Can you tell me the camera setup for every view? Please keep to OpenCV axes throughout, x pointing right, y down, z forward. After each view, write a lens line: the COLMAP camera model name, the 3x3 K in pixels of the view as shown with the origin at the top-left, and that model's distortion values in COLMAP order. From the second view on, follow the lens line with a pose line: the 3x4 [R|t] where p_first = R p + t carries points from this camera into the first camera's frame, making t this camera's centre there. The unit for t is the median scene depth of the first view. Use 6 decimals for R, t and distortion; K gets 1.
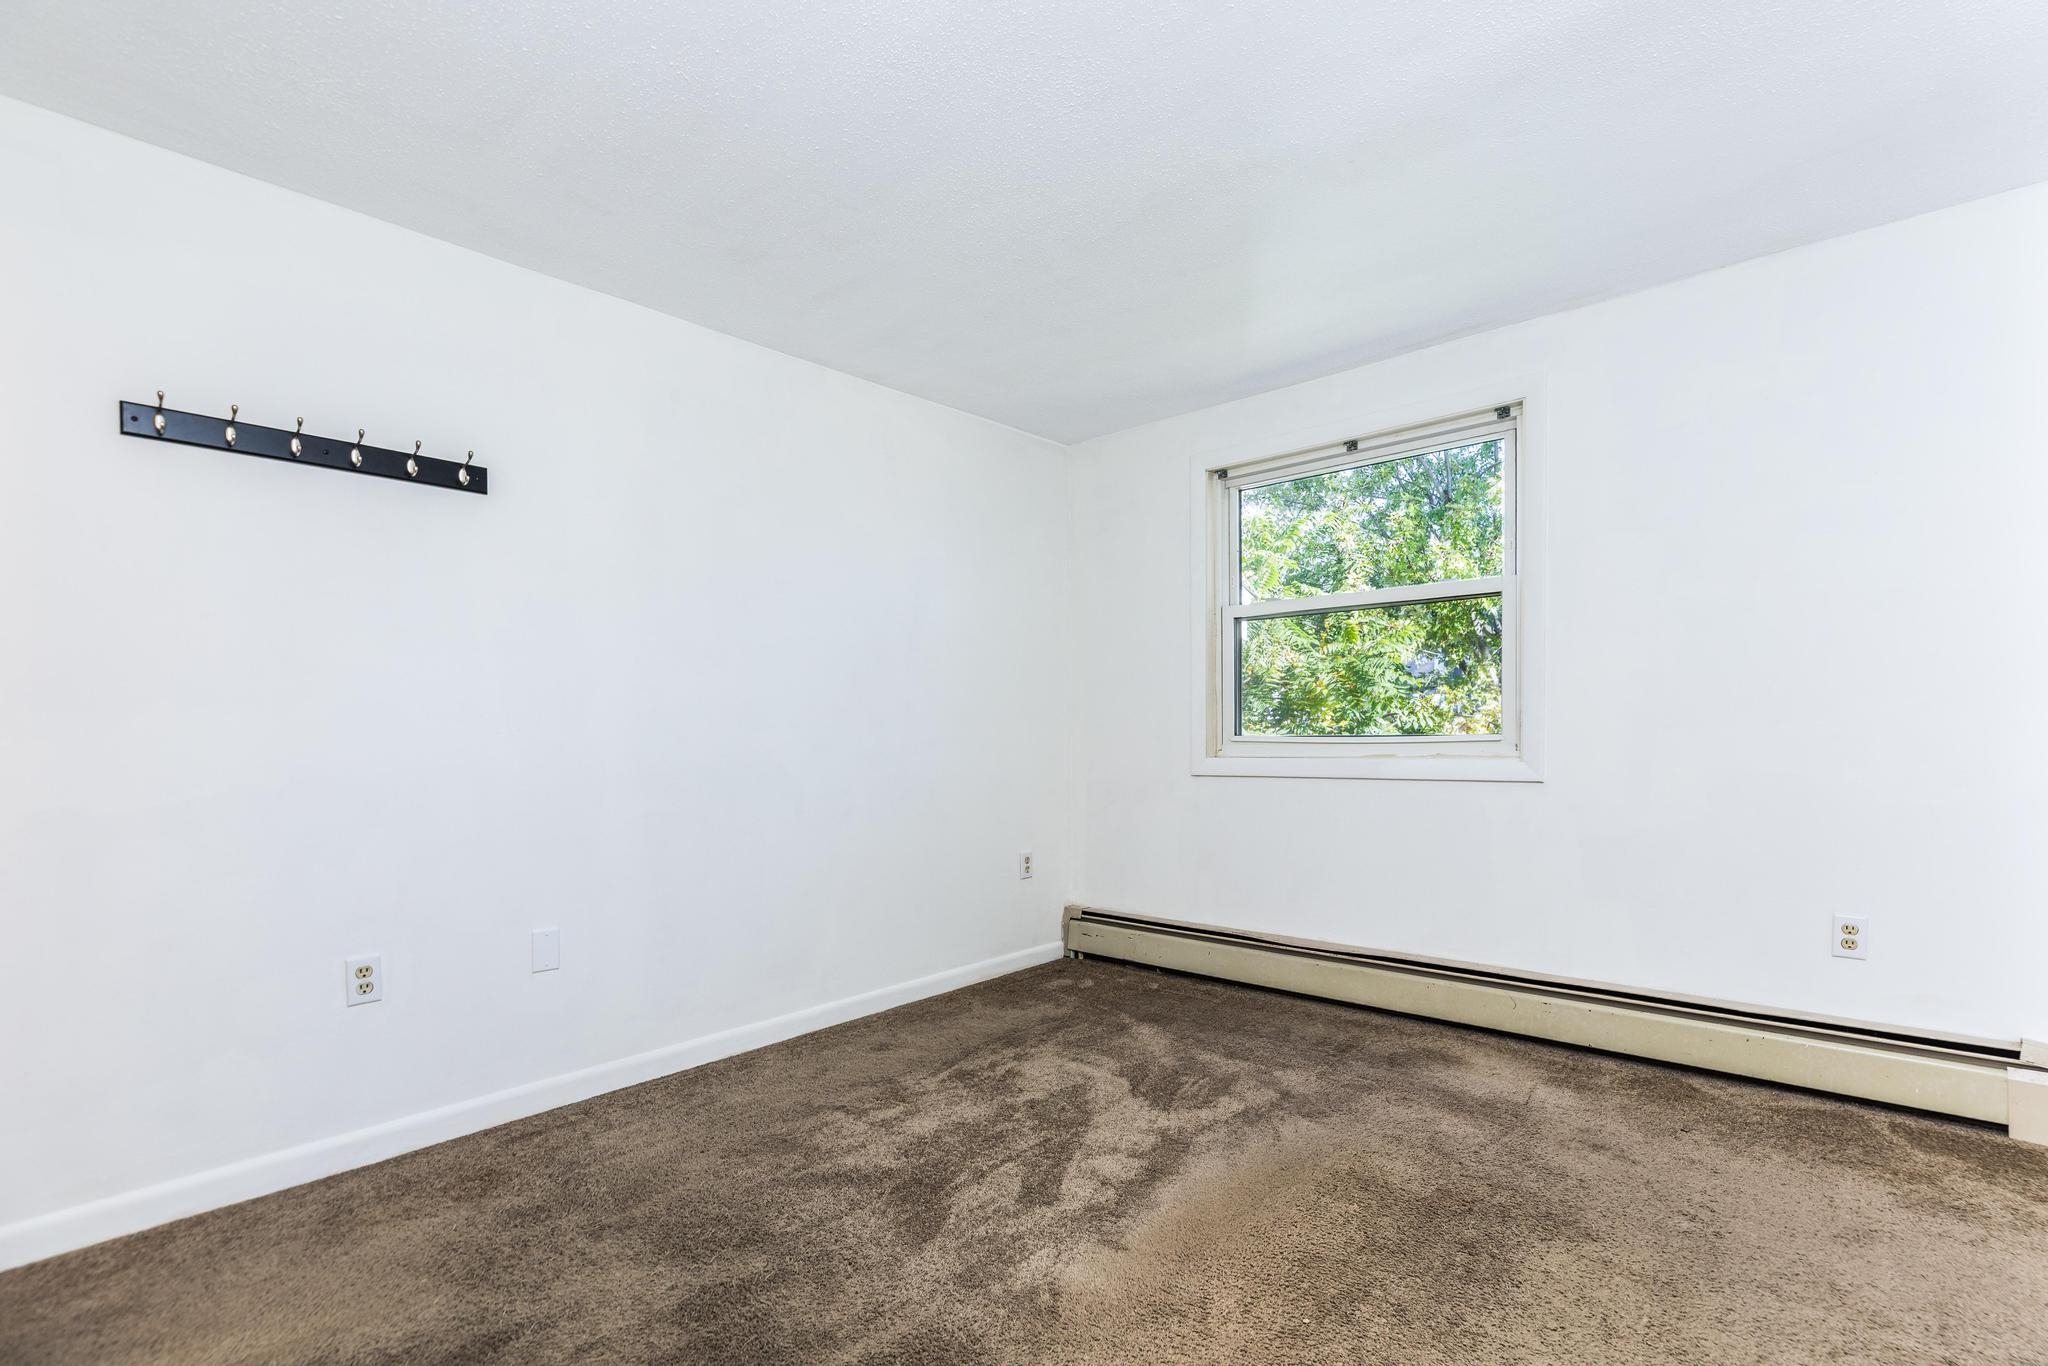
lens RADIAL K [[955.4, 0, 1069.2], [0, 955.4, 759.7], [0, 0, 1]] dist [0.014377, 0.000032]
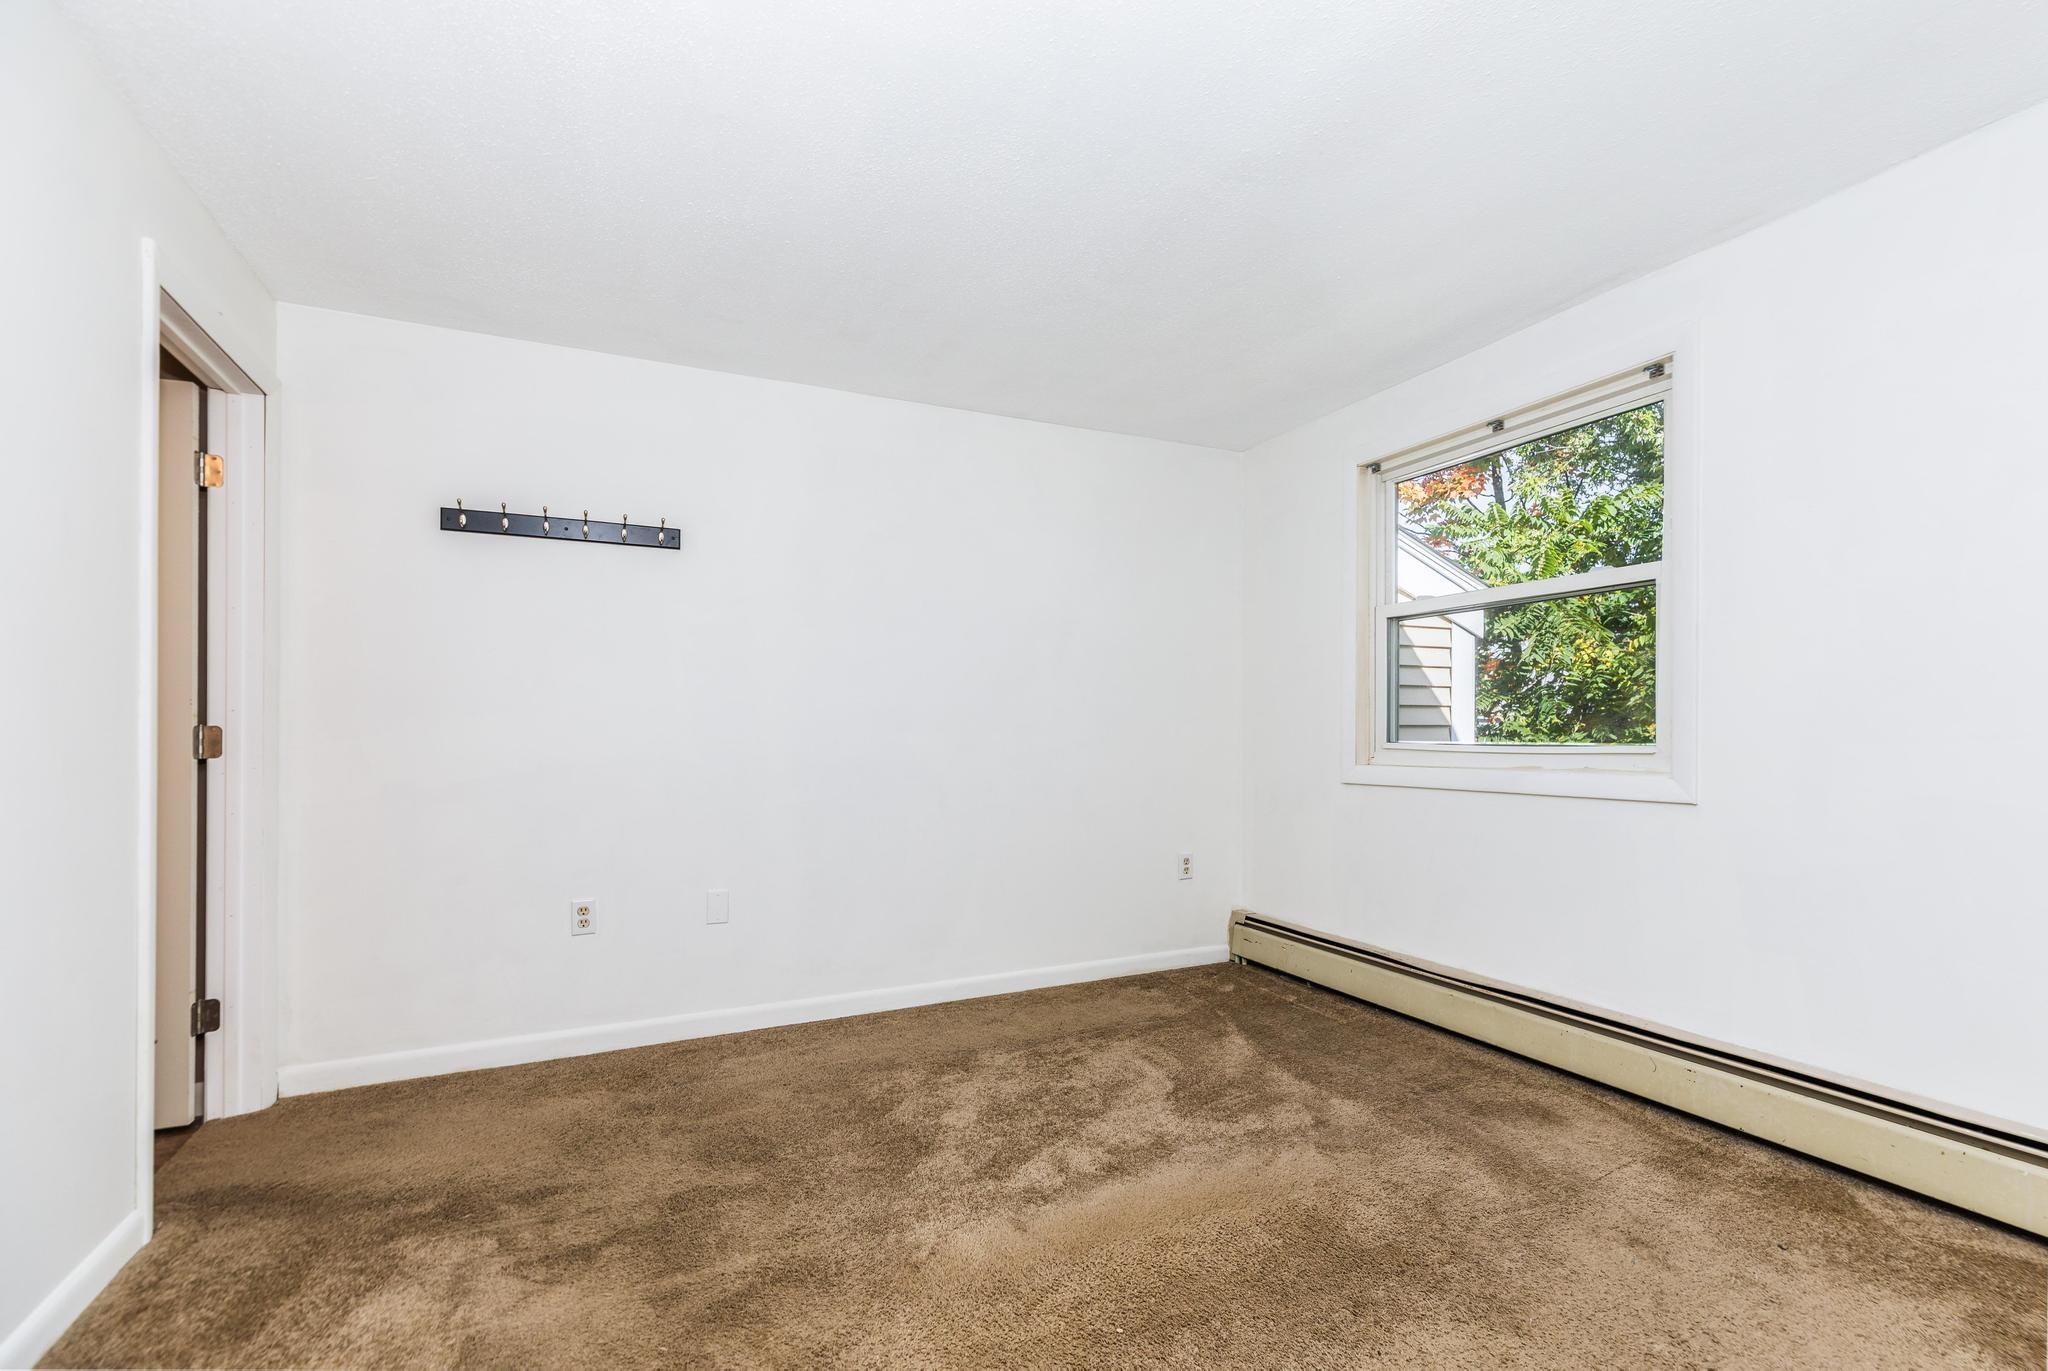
lens RADIAL K [[955.4, 0, 1109.6], [0, 955.4, 736.0], [0, 0, 1]] dist [0.014377, 0.000032]
pose [[0.923865, 0.011472, -0.382547, 0.378120], [-0.020197, 0.999619, -0.018799, -0.010884], [0.382185, 0.025094, 0.923745, 0.032301]]
